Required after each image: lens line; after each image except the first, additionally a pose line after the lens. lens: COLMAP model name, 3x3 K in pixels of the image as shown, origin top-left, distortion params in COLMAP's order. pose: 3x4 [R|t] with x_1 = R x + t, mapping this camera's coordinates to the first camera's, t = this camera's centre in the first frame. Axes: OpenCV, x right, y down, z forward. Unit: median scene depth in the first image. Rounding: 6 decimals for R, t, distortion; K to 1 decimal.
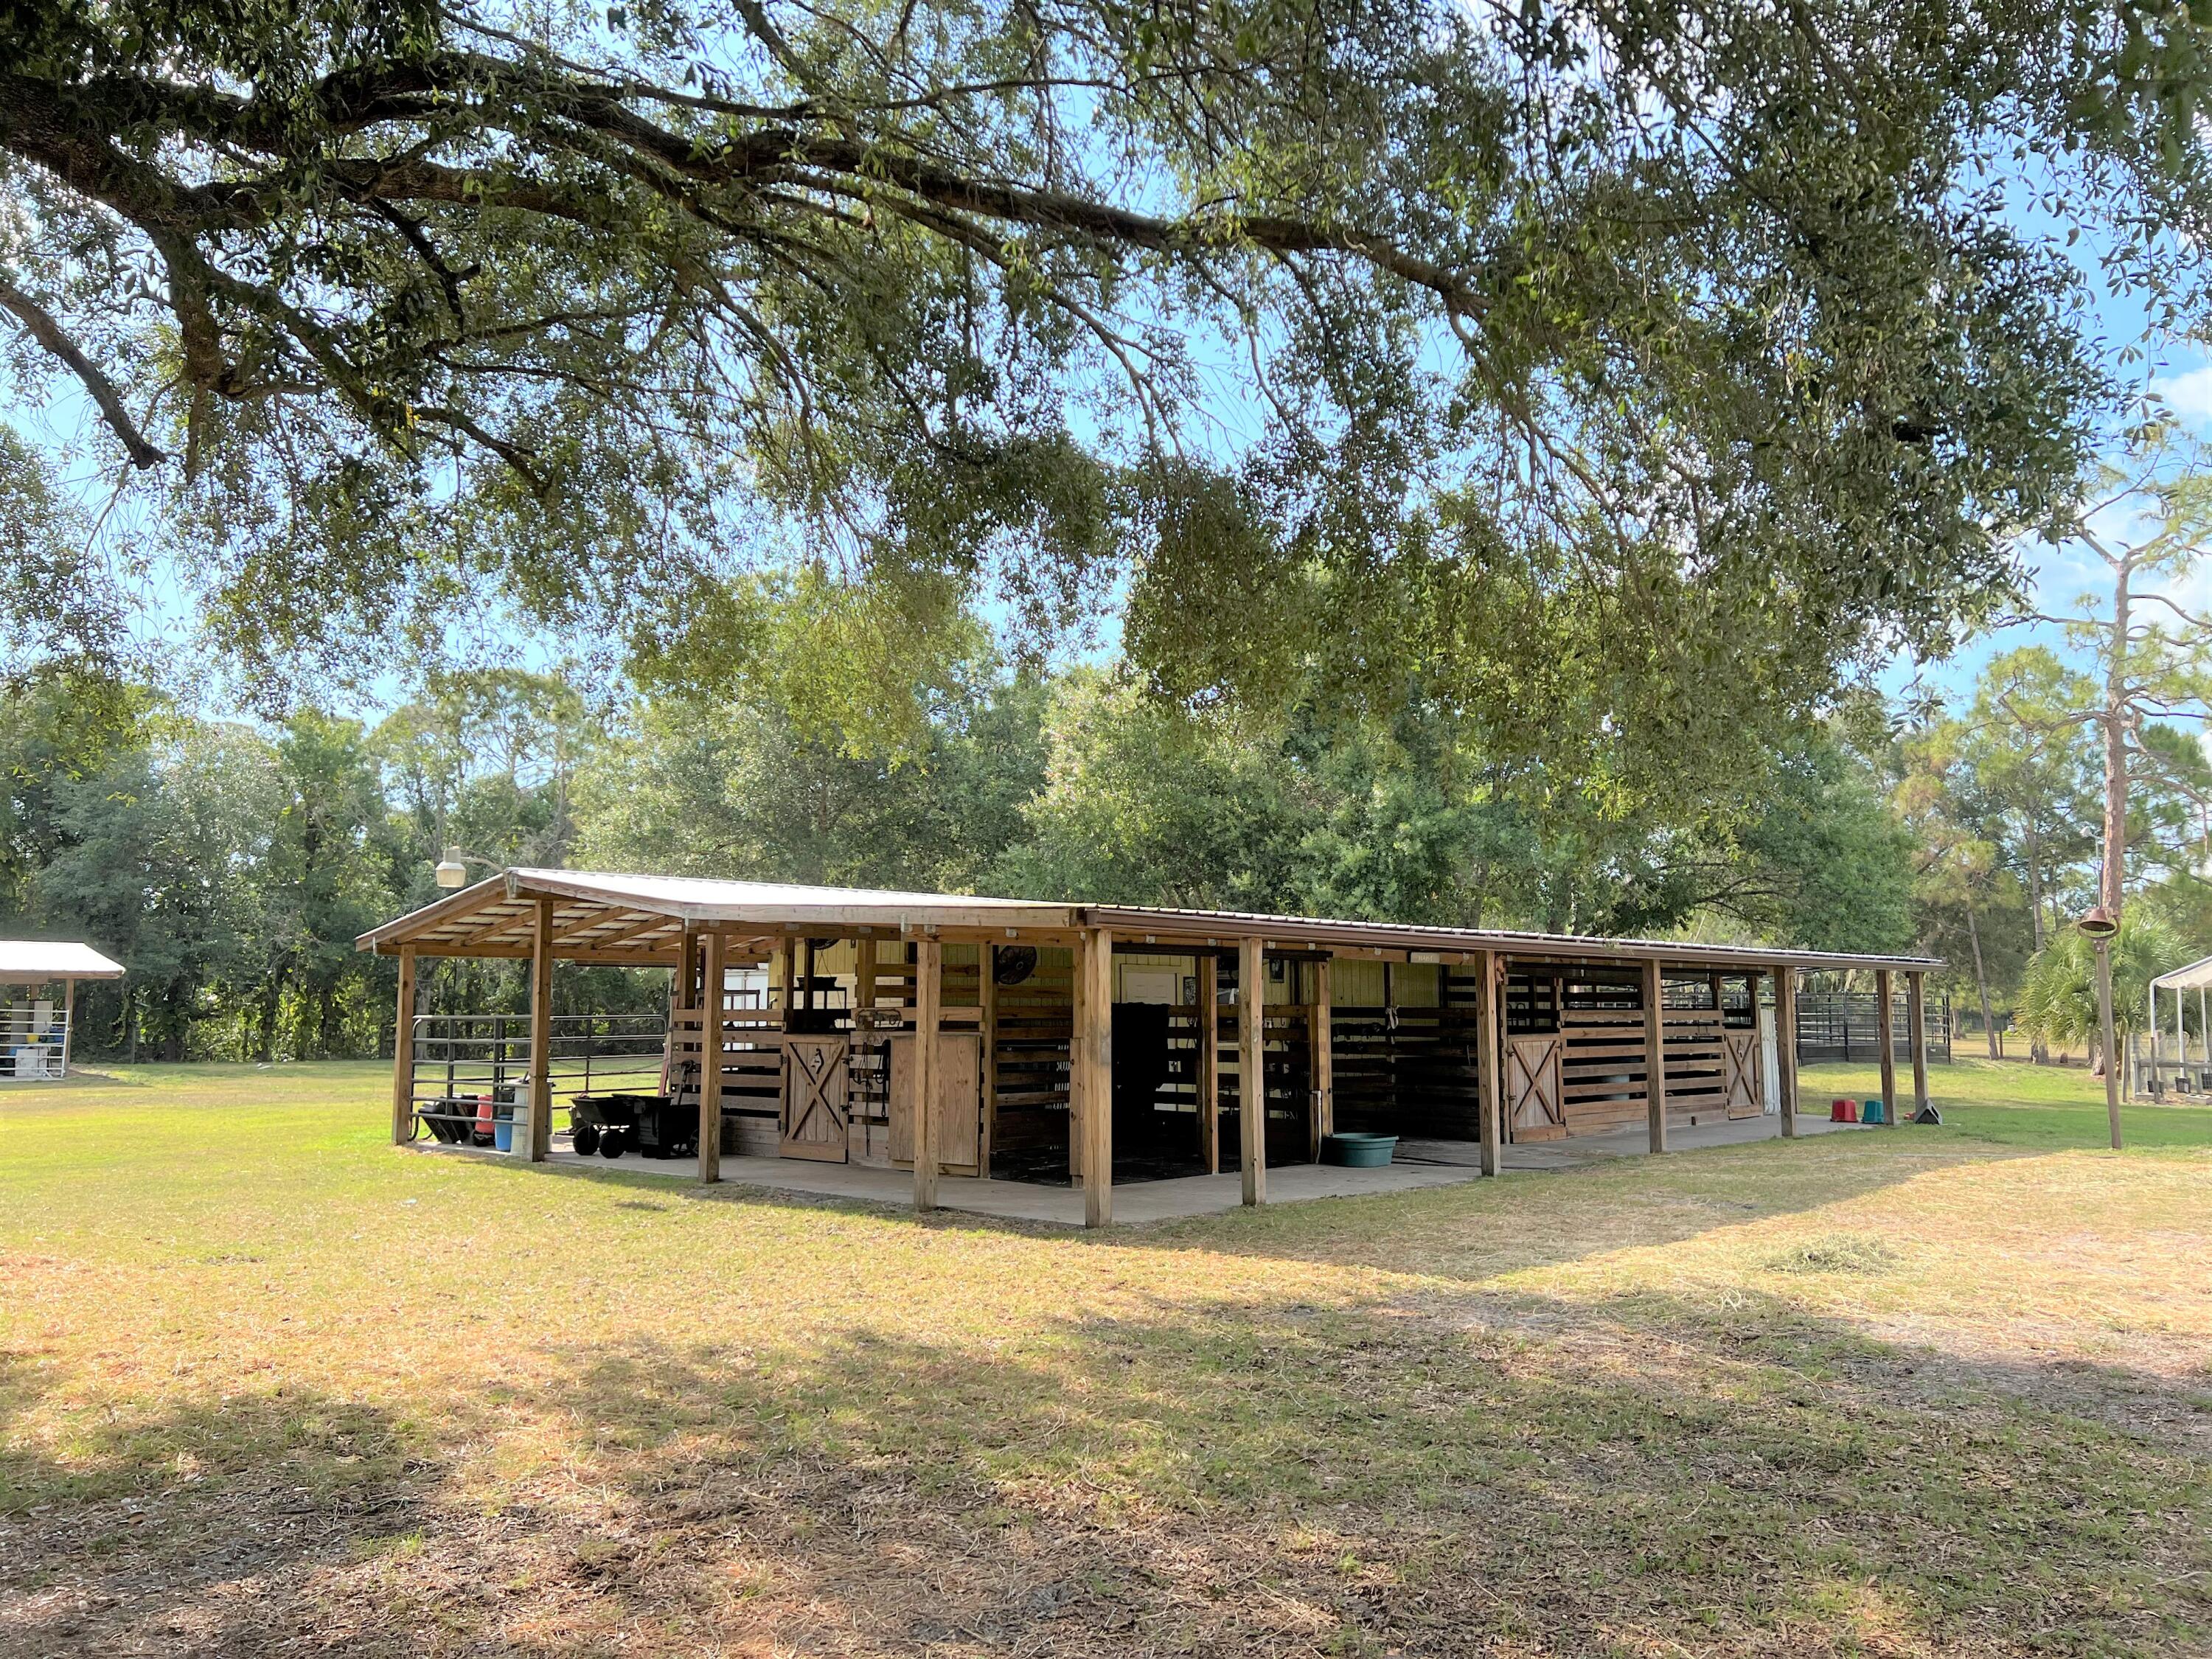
lens RADIAL K [[1669.5, 0, 1108.4], [0, 1669.5, 836.4], [0, 0, 1]] dist [0.005561, 0.002076]
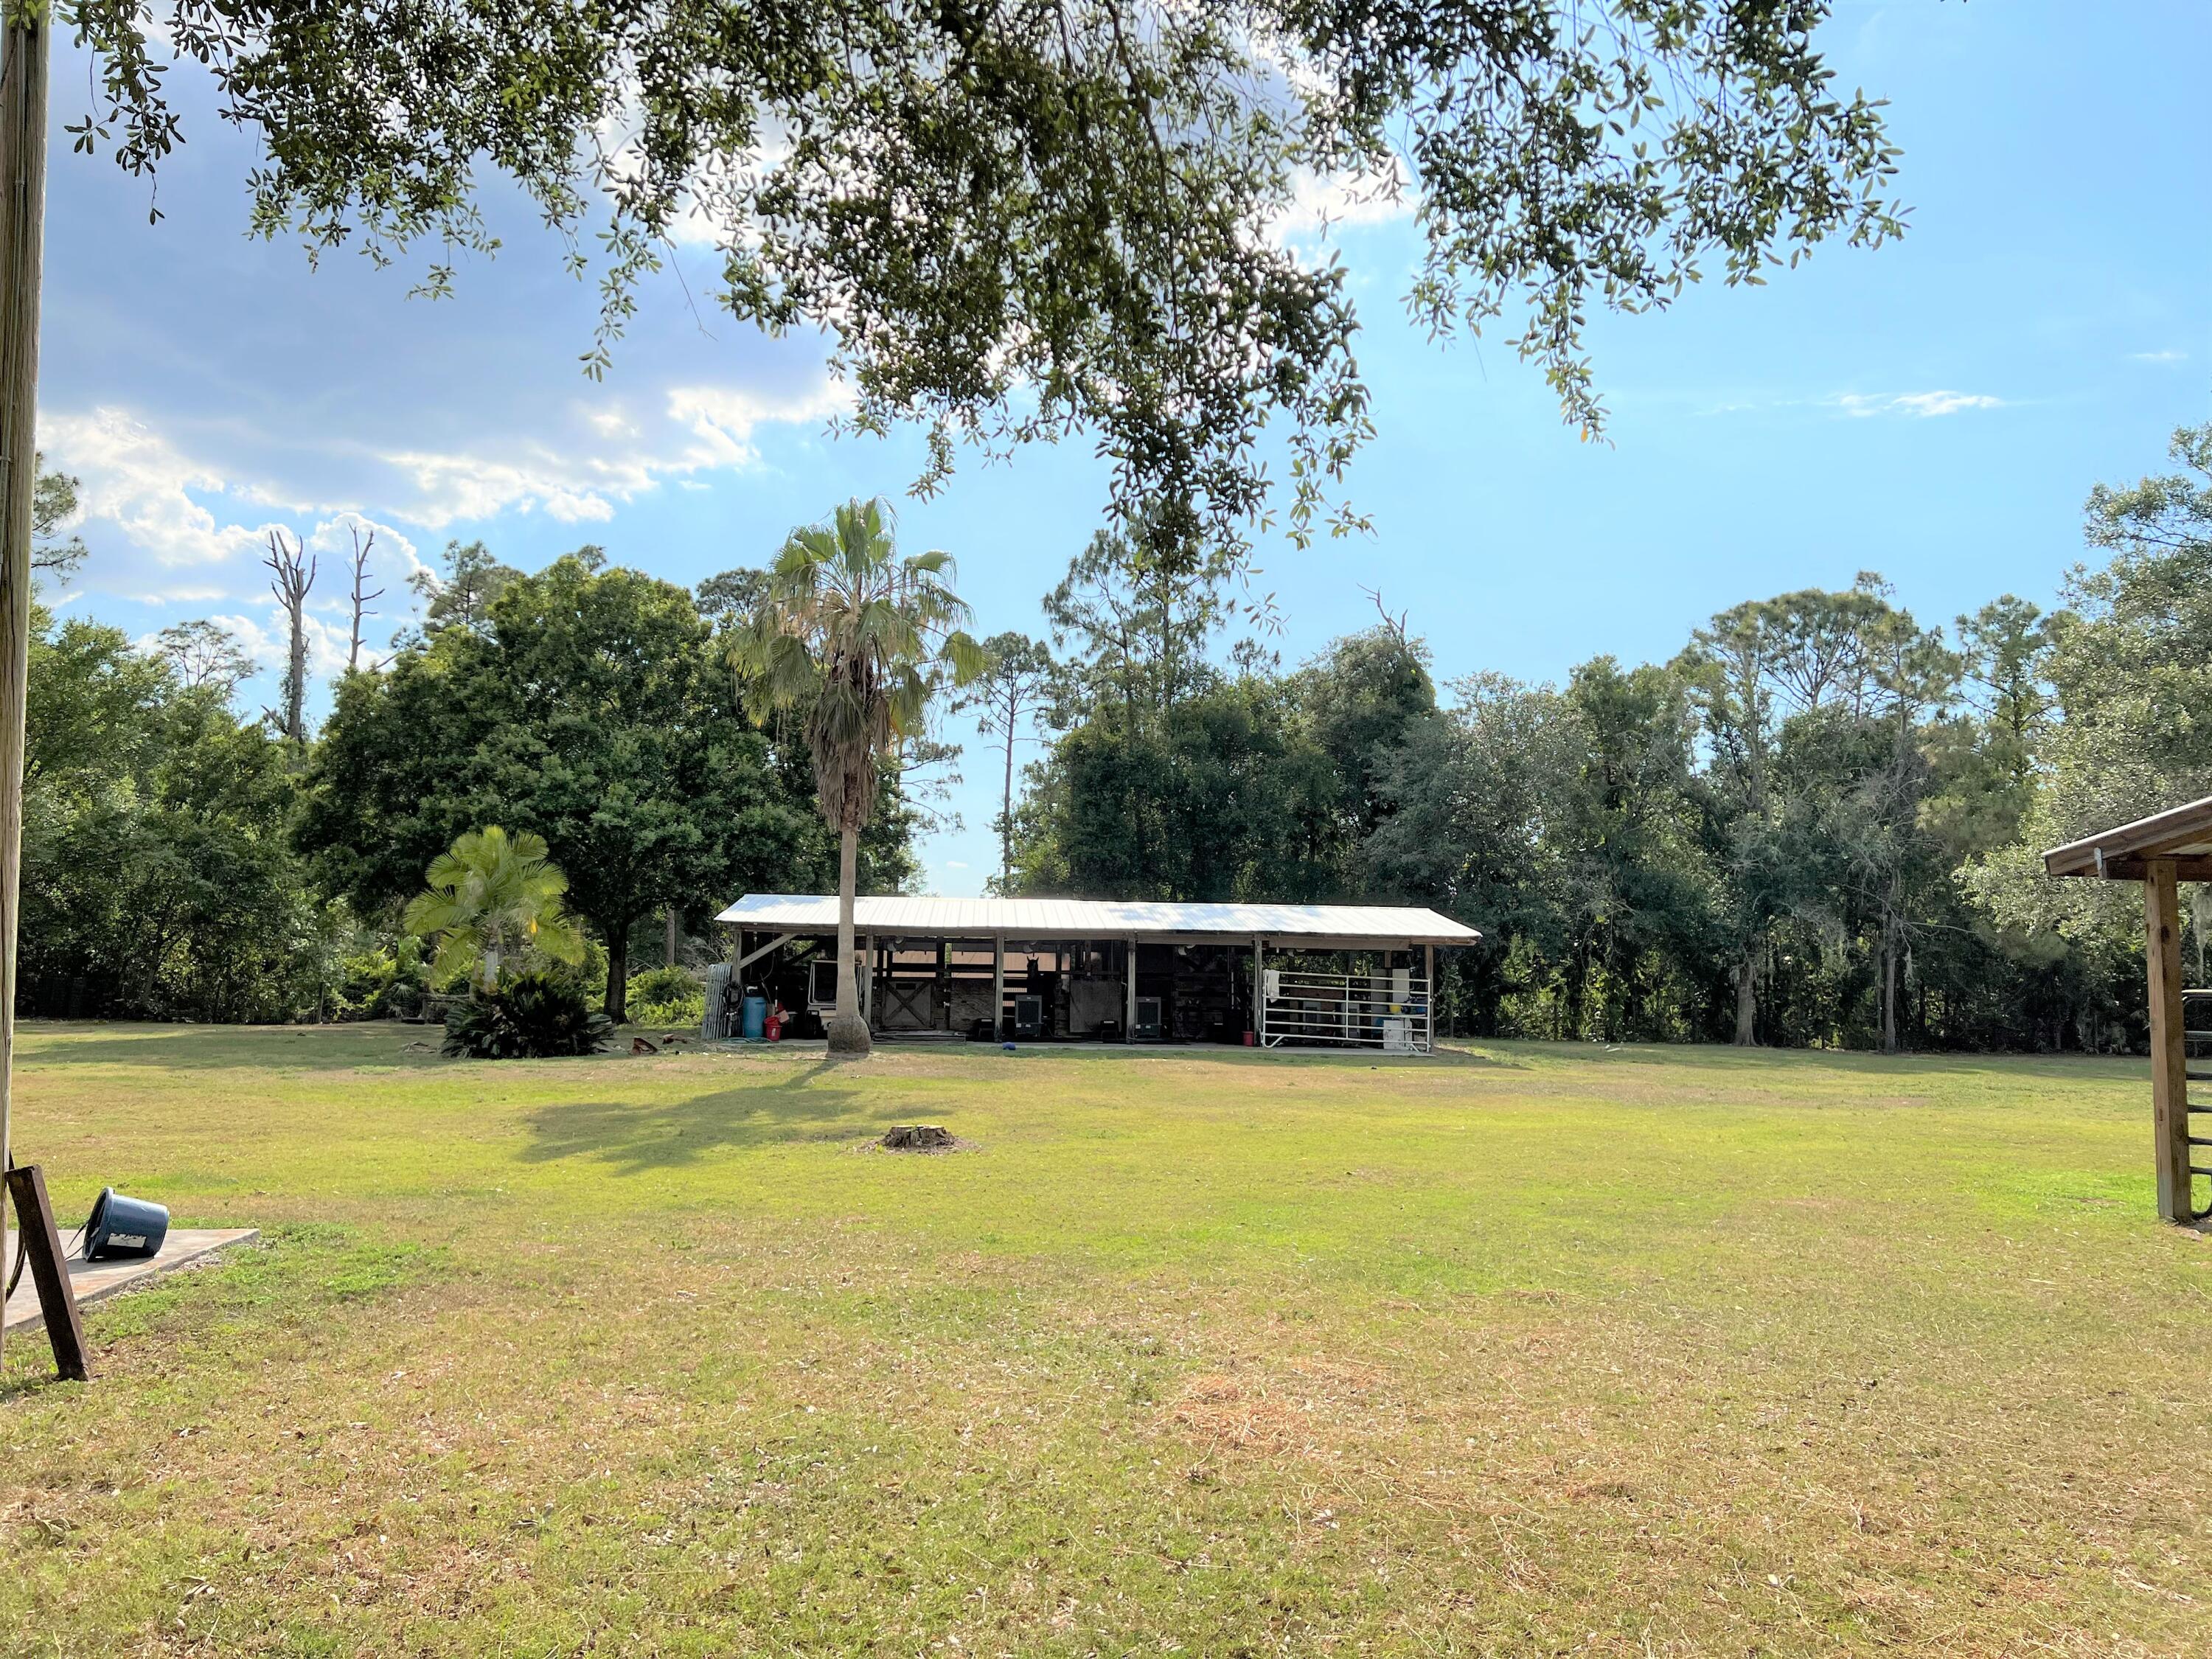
lens RADIAL K [[1679.0, 0, 1106.6], [0, 1679.0, 830.5], [0, 0, 1]] dist [0.002047, 0.000493]
pose [[0.772440, -0.040171, -0.633816, -0.135560], [0.044377, 0.998972, -0.009232, 0.018702], [0.633536, -0.020996, 0.773428, 0.144525]]
